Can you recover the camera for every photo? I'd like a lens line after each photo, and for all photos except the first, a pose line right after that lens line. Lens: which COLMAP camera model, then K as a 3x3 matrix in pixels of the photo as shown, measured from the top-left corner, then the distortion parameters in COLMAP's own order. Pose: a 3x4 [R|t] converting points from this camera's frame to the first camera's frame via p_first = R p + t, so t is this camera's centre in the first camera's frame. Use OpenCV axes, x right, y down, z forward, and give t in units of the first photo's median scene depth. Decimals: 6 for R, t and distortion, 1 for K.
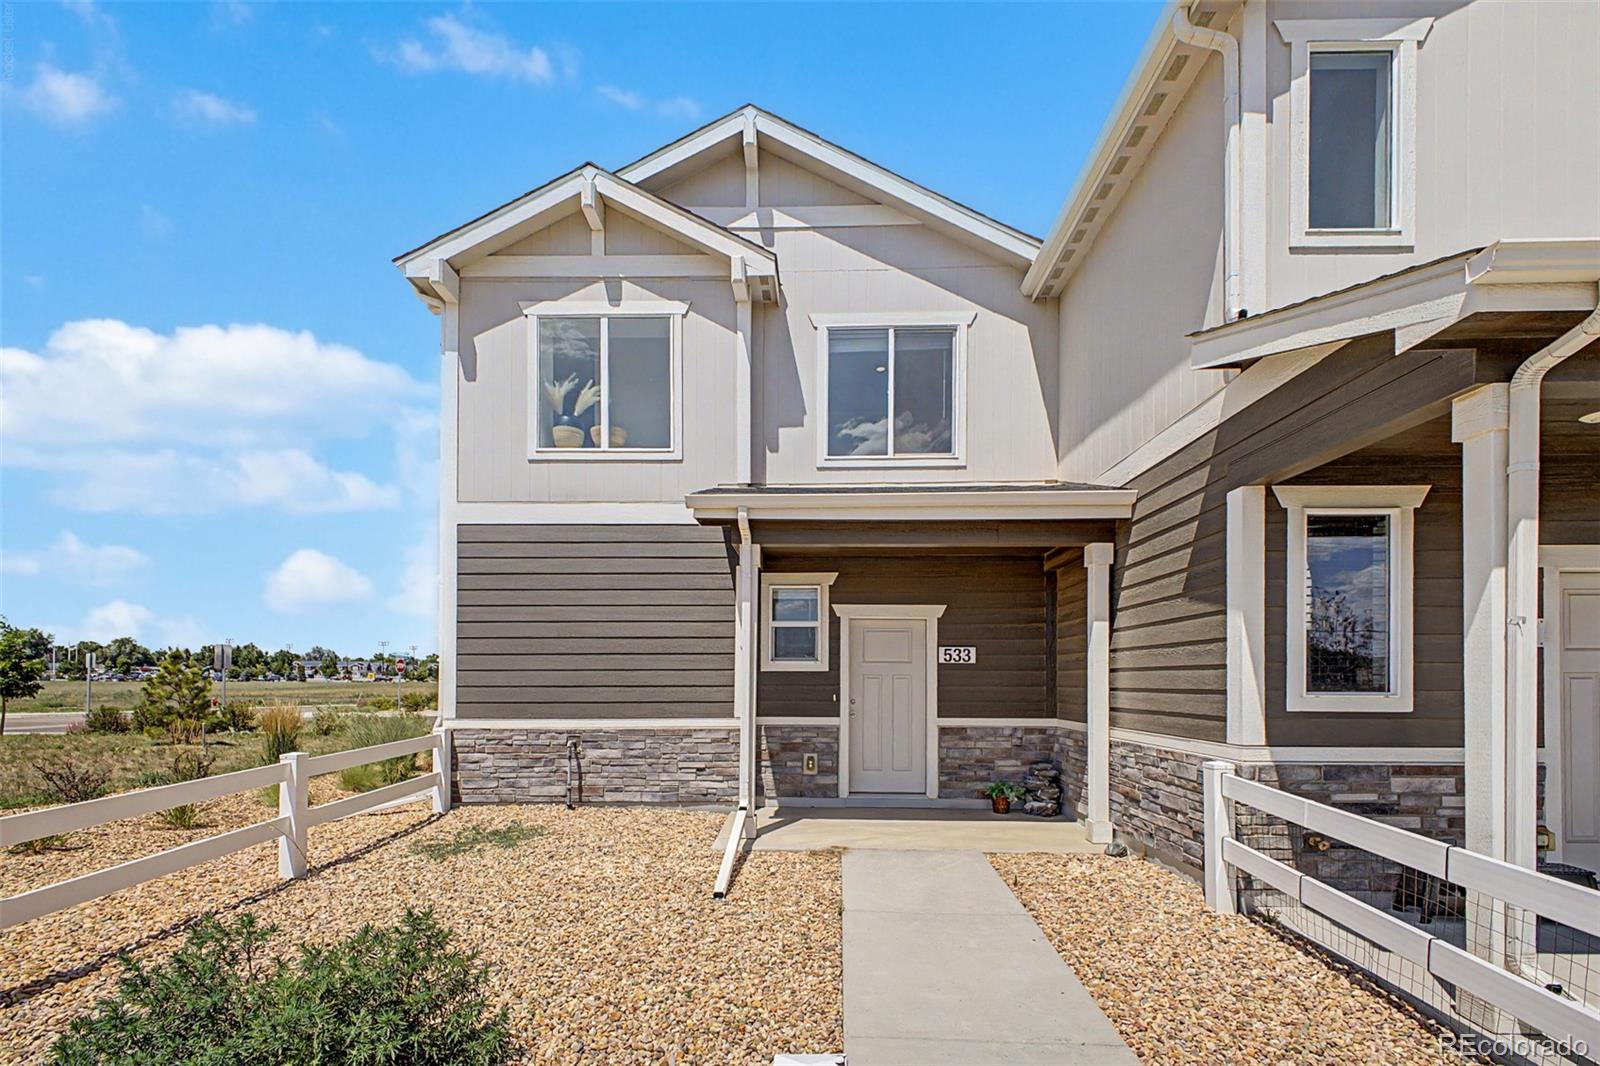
lens RADIAL K [[705.6, 0, 788.4], [0, 705.6, 662.4], [0, 0, 1]] dist [0.016751, -0.000931]
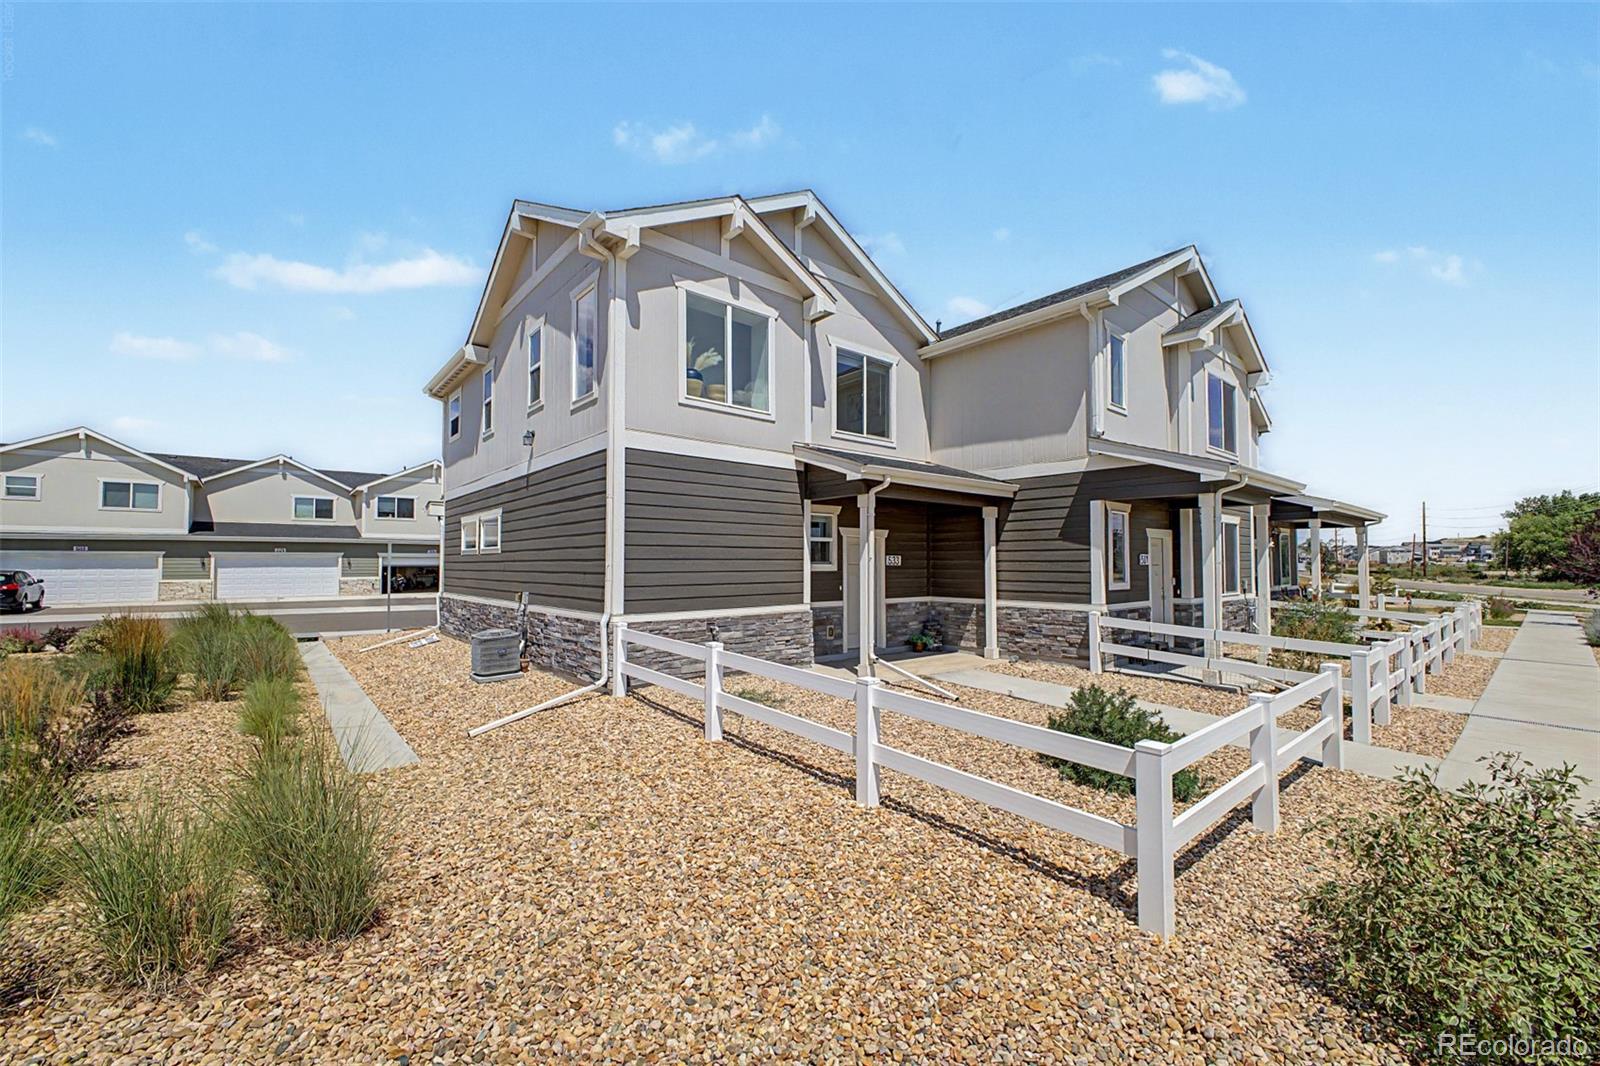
lens RADIAL K [[654.5, 0, 793.0], [0, 654.5, 531.6], [0, 0, 1]] dist [0.011105, -0.000142]
pose [[0.738188, 0.031897, 0.673841, -0.984052], [-0.017480, 0.999451, -0.028162, -0.031137], [-0.674369, 0.009010, 0.738340, 0.017310]]
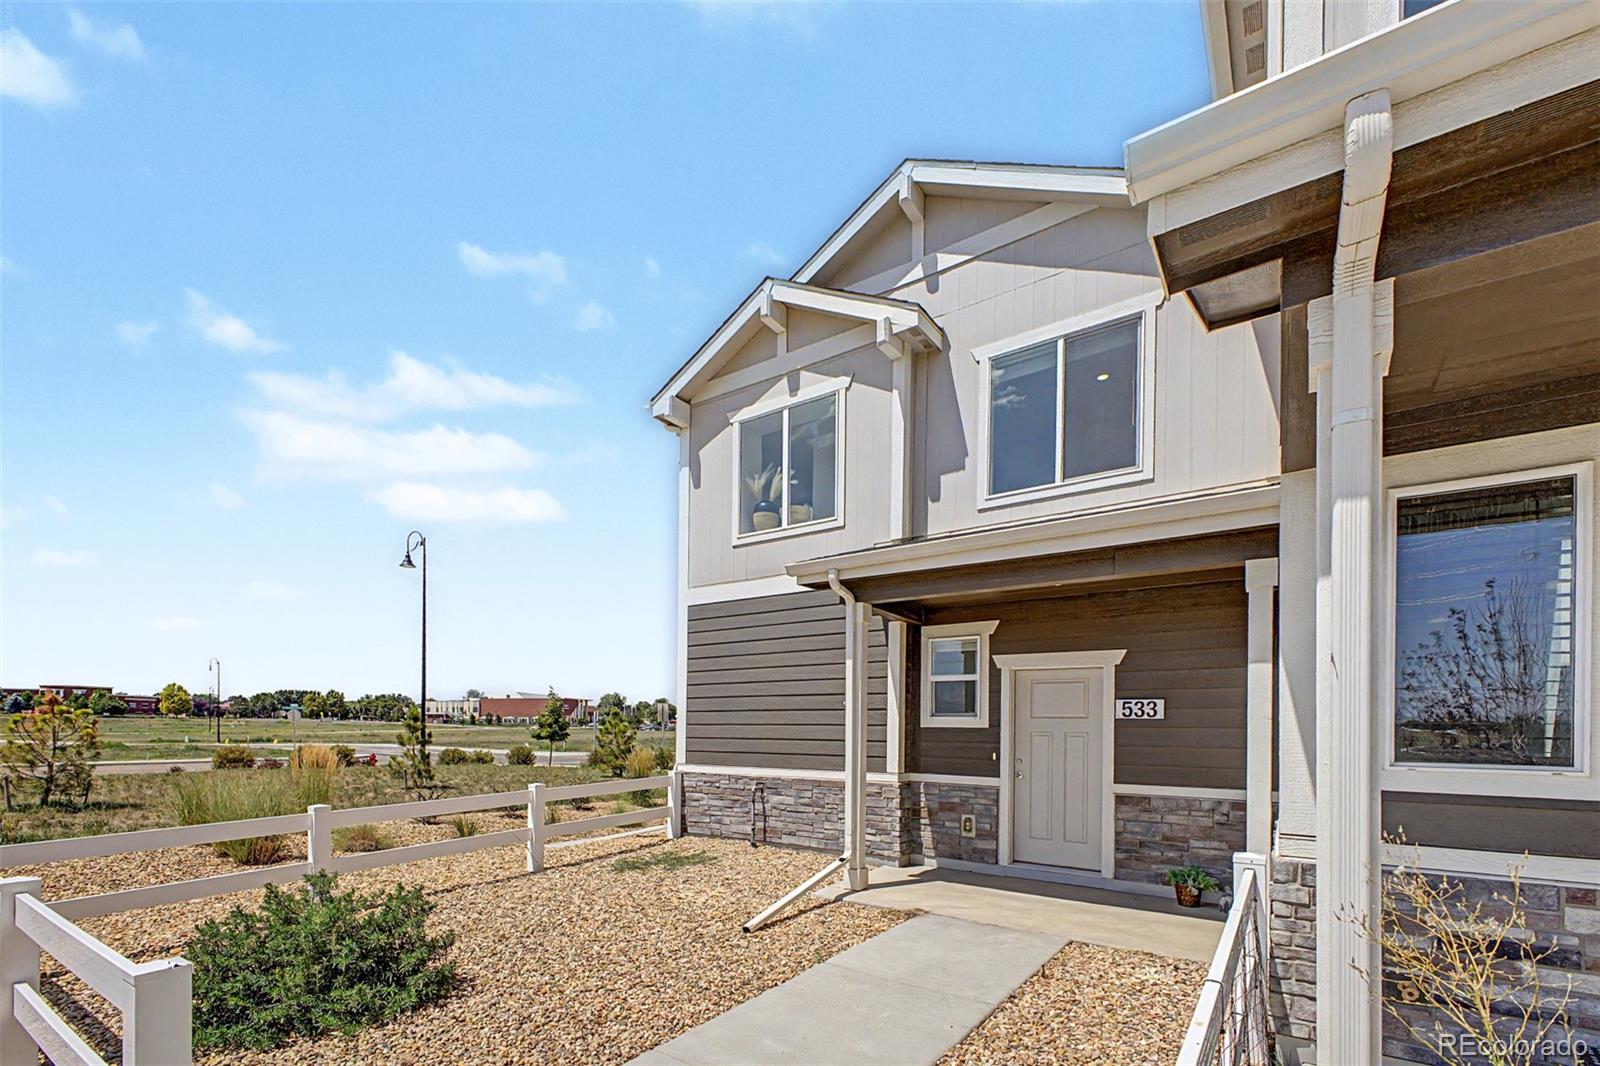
lens RADIAL K [[722.2, 0, 778.5], [0, 722.2, 714.0], [0, 0, 1]] dist [0.012443, -0.001248]
pose [[0.820355, -0.004955, -0.571833, 0.379065], [0.002943, 0.999986, -0.004444, -0.001767], [0.571847, 0.001963, 0.820358, 0.061011]]
